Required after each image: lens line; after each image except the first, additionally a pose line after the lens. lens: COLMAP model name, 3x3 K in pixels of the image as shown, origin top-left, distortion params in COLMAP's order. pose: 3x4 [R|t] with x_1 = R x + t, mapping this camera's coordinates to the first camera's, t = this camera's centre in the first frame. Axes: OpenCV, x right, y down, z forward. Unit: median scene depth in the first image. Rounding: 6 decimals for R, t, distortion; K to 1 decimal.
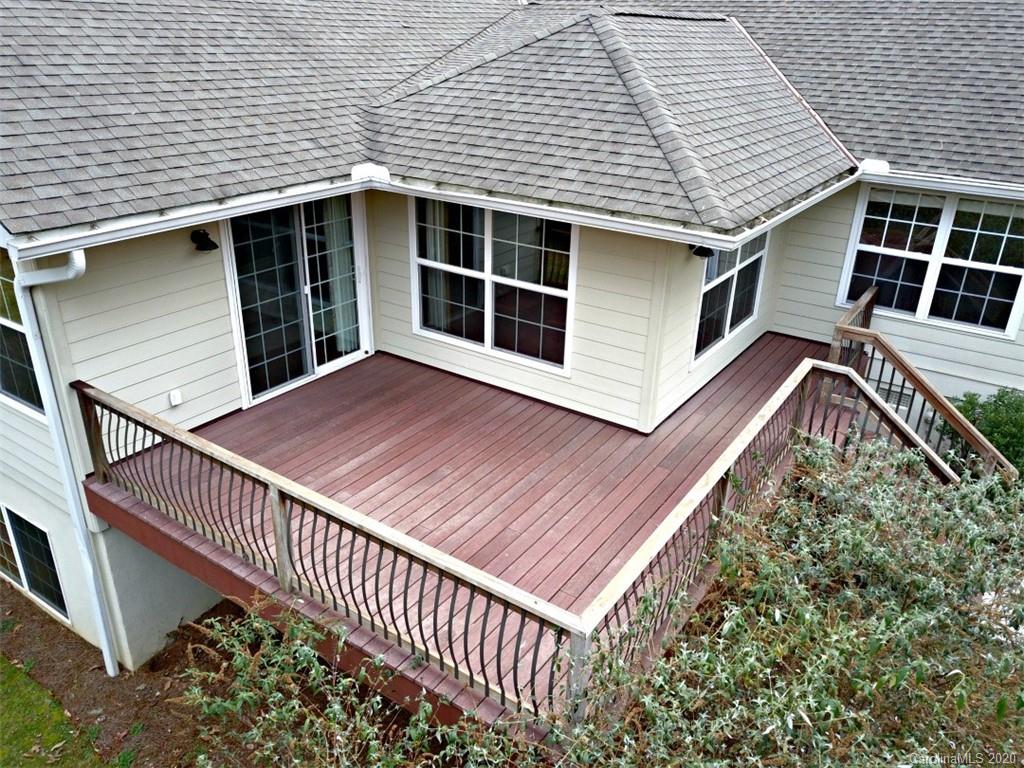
lens RADIAL K [[796.2, 0, 512.0], [0, 796.2, 384.0], [0, 0, 1]] dist [0.015281, 0.000427]
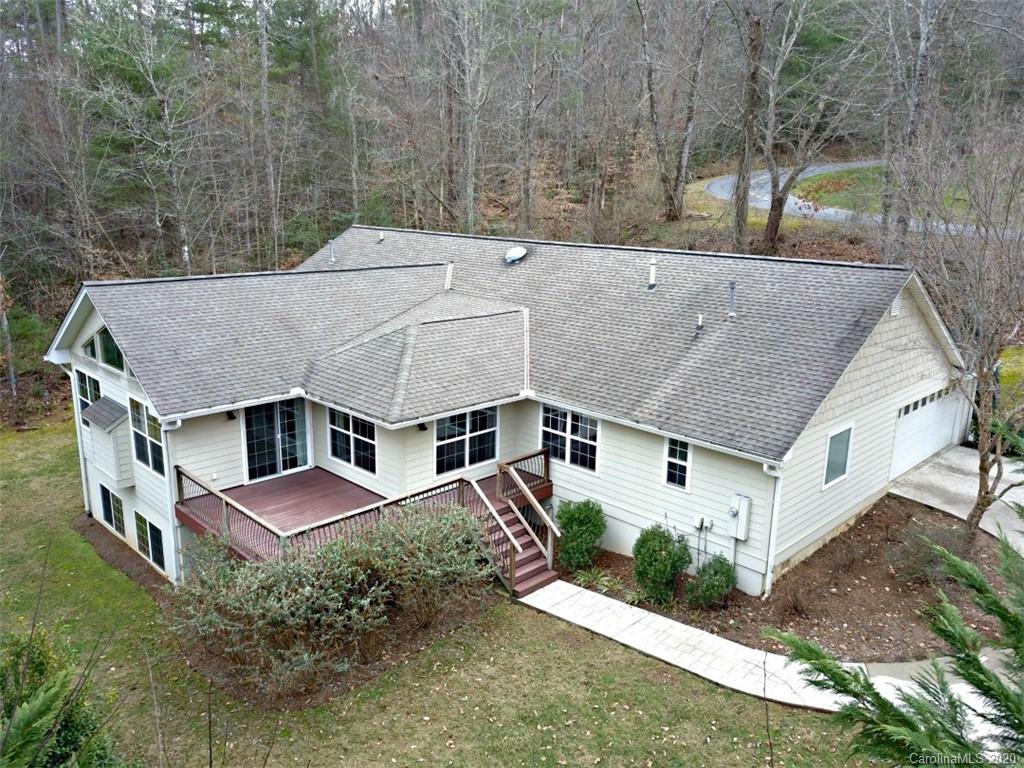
lens RADIAL K [[769.8, 0, 512.0], [0, 769.8, 384.0], [0, 0, 1]] dist [0.002216, -0.001119]
pose [[0.984483, 0.036158, -0.171713, 0.832789], [-0.068316, 0.980314, -0.185249, 0.107677], [0.161634, 0.194106, 0.967573, -1.149819]]
